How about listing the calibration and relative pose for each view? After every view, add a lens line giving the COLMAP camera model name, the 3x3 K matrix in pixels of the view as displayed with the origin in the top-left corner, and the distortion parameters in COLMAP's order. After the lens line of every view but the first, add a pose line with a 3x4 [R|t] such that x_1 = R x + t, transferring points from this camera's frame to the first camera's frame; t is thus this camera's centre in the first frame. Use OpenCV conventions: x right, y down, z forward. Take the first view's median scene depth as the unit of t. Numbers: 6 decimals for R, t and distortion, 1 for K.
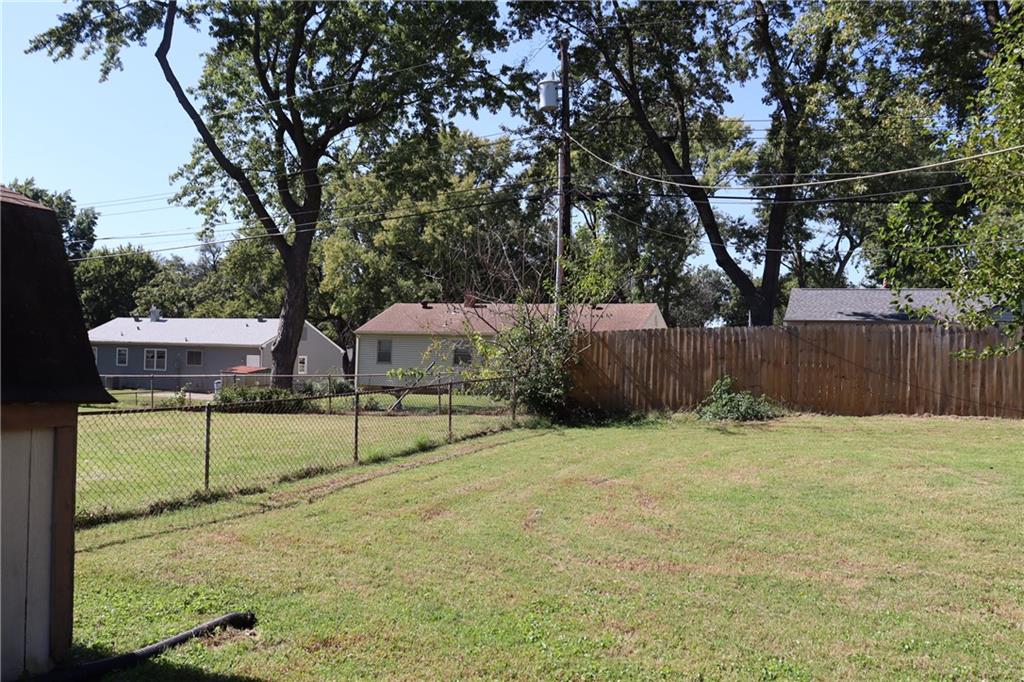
lens RADIAL K [[852.1, 0, 516.5], [0, 852.1, 348.3], [0, 0, 1]] dist [-0.178219, 0.166033]
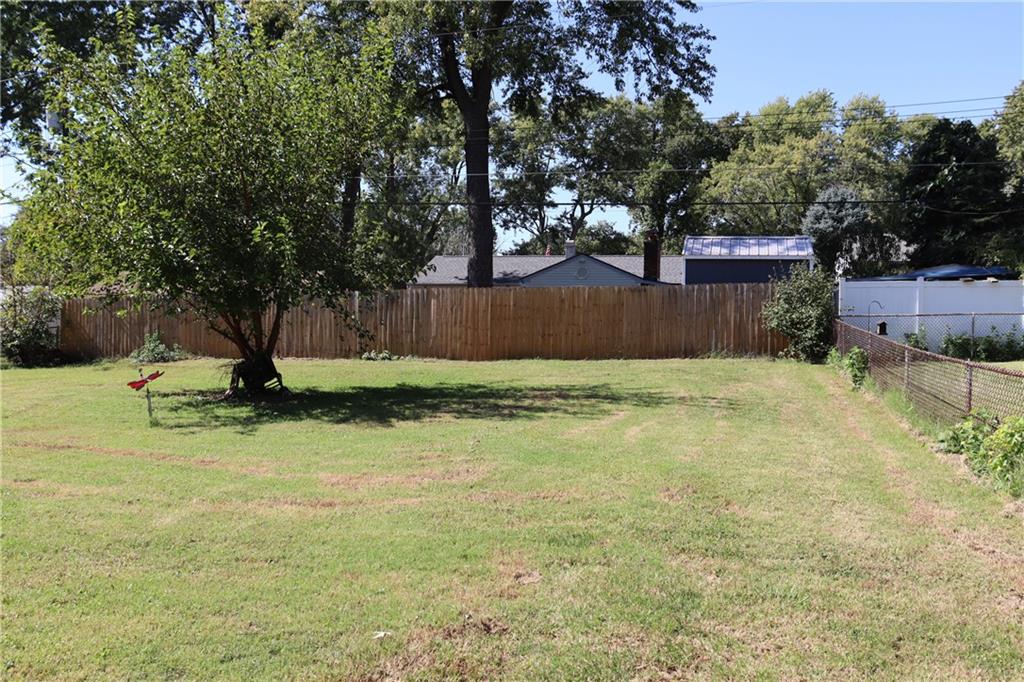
lens RADIAL K [[852.1, 0, 516.5], [0, 852.1, 348.3], [0, 0, 1]] dist [-0.178219, 0.166033]
pose [[0.992351, -0.014139, 0.122634, 0.388762], [0.008359, 0.998835, 0.047517, 0.001302], [-0.123163, -0.046128, 0.991314, -0.236934]]
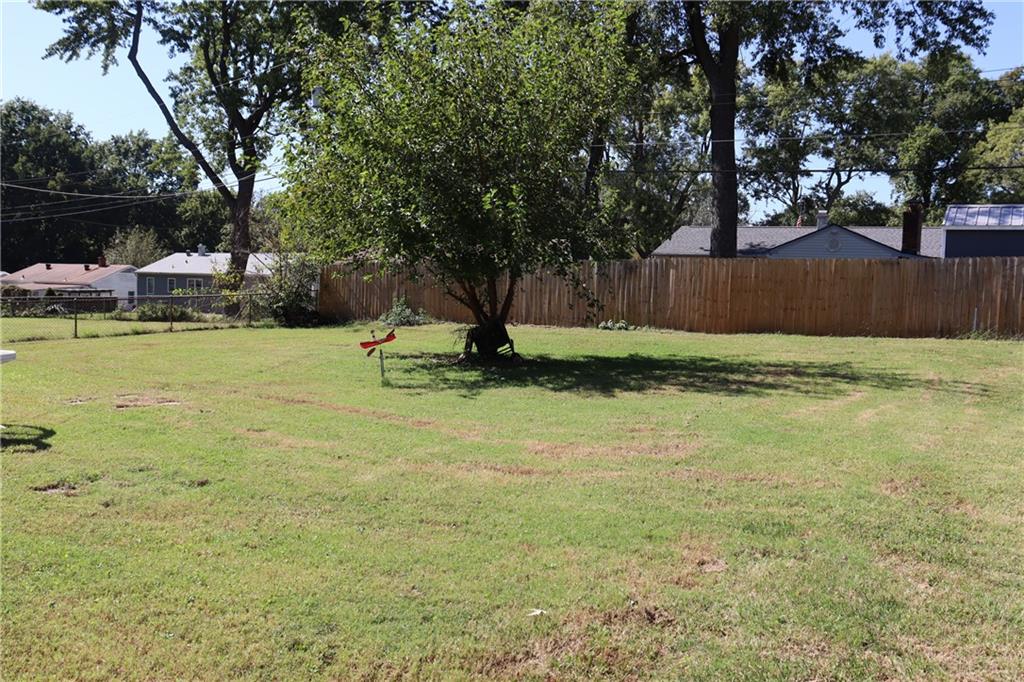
lens RADIAL K [[852.1, 0, 516.5], [0, 852.1, 348.3], [0, 0, 1]] dist [-0.178219, 0.166033]
pose [[0.985892, 0.018120, -0.166399, 0.398335], [-0.004614, 0.996687, 0.081199, 0.002320], [0.167319, -0.079286, 0.982710, -0.229245]]
